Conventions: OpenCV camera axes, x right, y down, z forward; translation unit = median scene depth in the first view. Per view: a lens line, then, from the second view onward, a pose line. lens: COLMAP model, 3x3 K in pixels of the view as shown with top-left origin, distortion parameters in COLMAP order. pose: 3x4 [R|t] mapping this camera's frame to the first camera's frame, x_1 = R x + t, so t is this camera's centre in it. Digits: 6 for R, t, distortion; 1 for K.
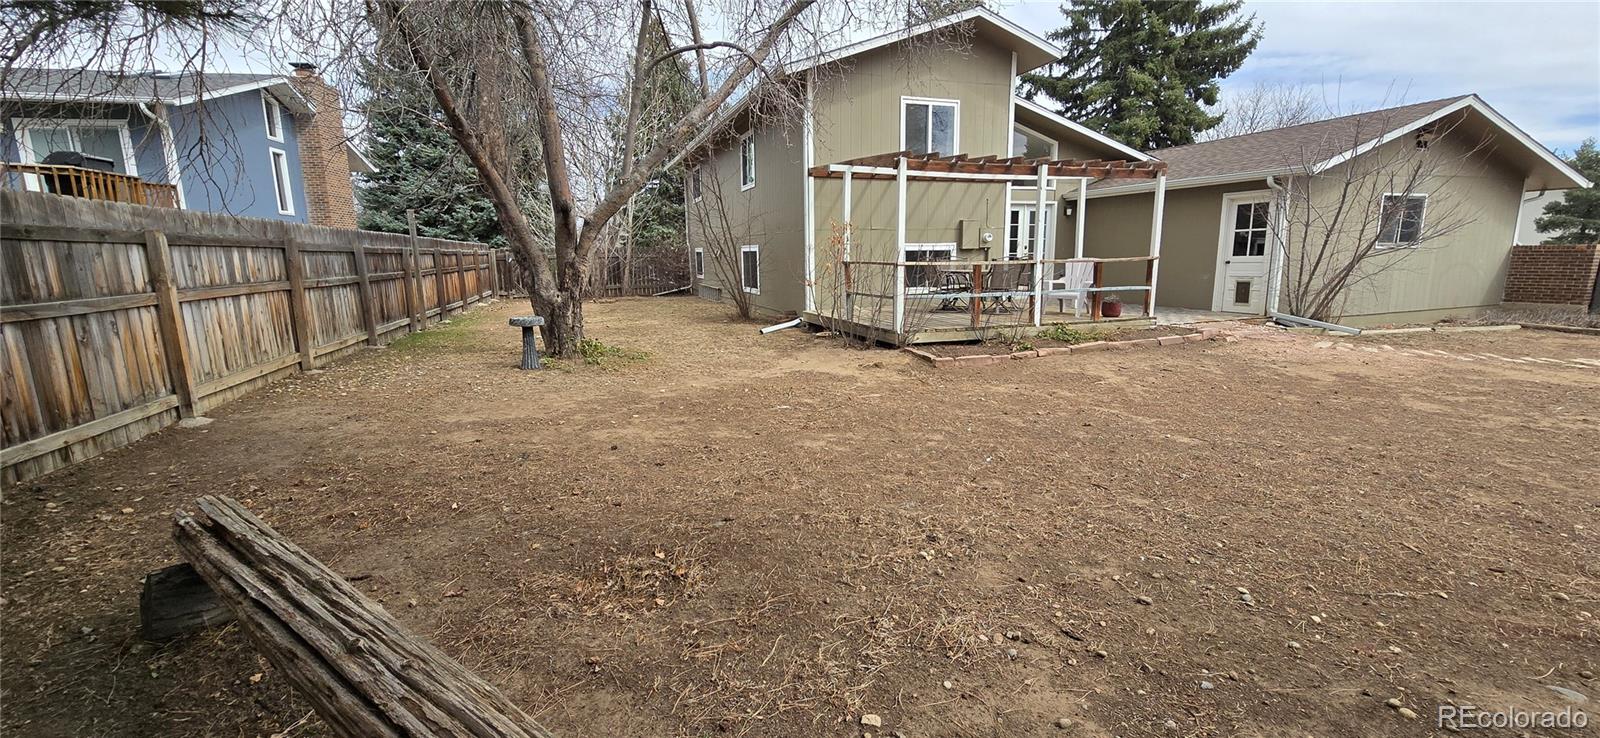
lens RADIAL K [[658.2, 0, 801.3], [0, 658.2, 372.6], [0, 0, 1]] dist [-0.000948, 0.000568]
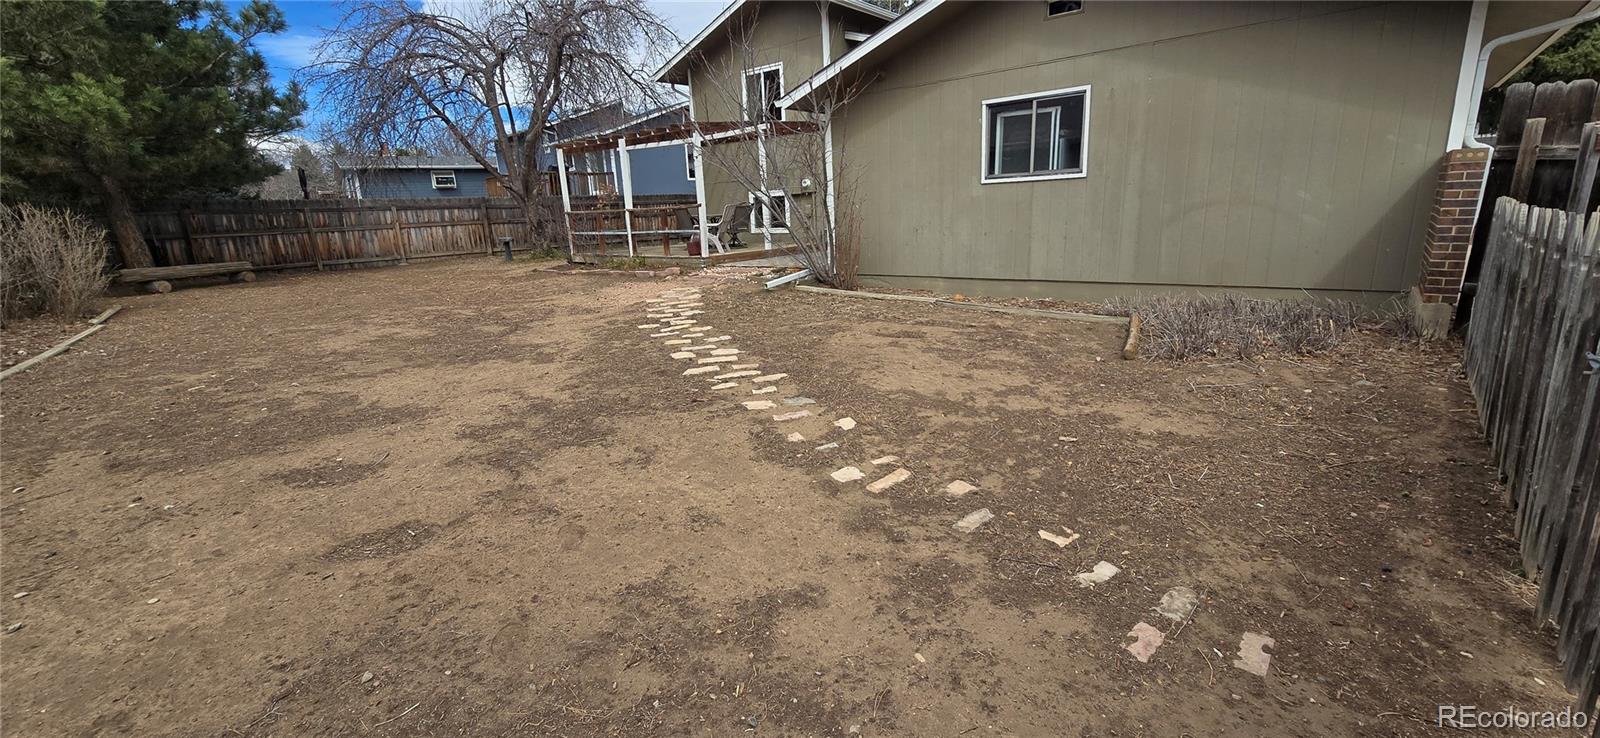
lens RADIAL K [[658.2, 0, 794.2], [0, 658.2, 367.0], [0, 0, 1]] dist [-0.000948, 0.000568]
pose [[0.499609, 0.198652, -0.843166, 0.983886], [-0.118893, 0.979864, 0.160410, -0.060820], [0.858054, 0.020104, 0.513167, 0.331645]]
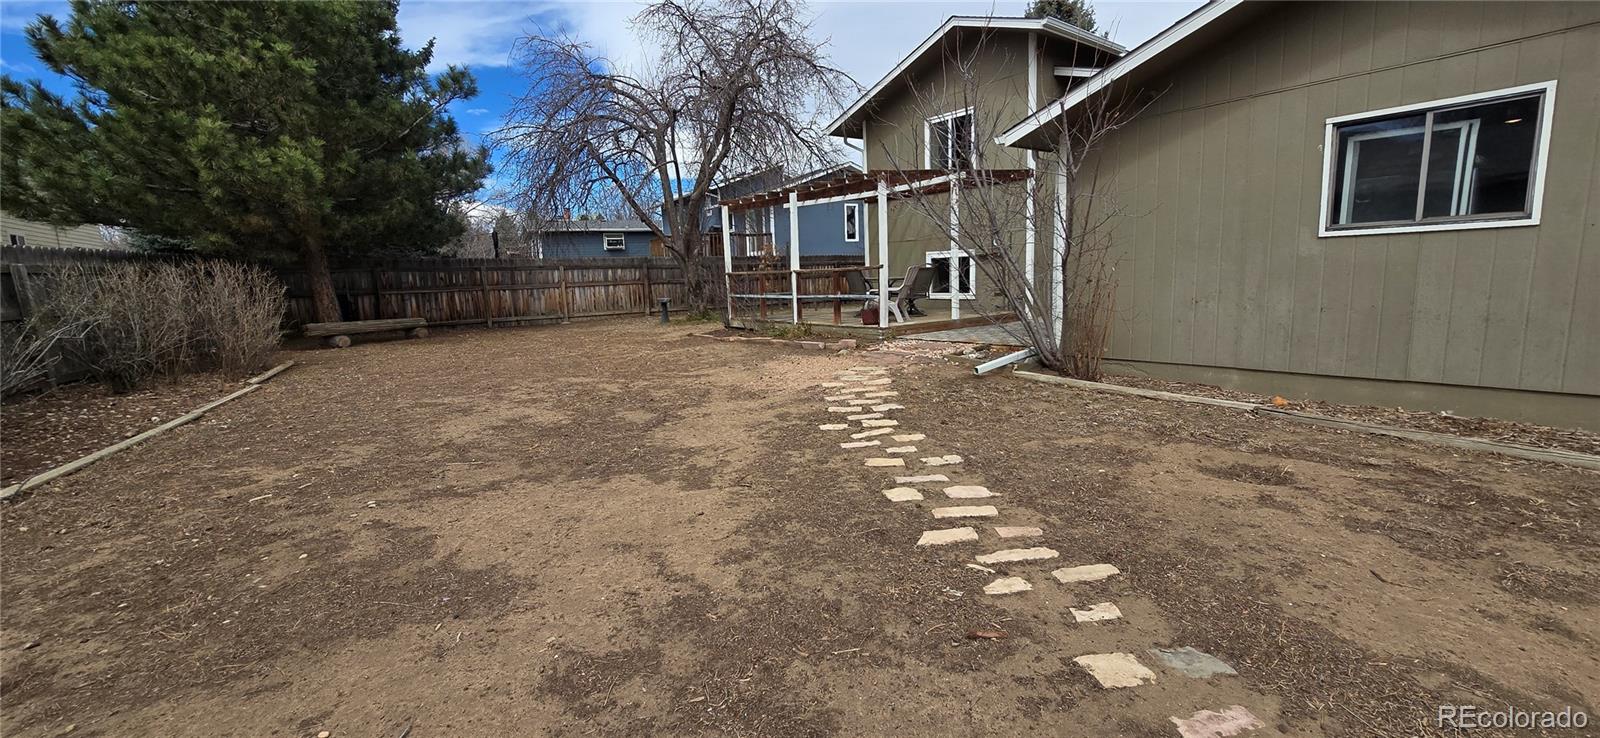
lens RADIAL K [[658.2, 0, 796.4], [0, 658.2, 363.0], [0, 0, 1]] dist [-0.000948, 0.000568]
pose [[0.306920, 0.131633, -0.942588, 0.853265], [-0.139316, 0.985935, 0.092323, -0.063683], [0.941483, 0.102982, 0.320942, 0.349280]]
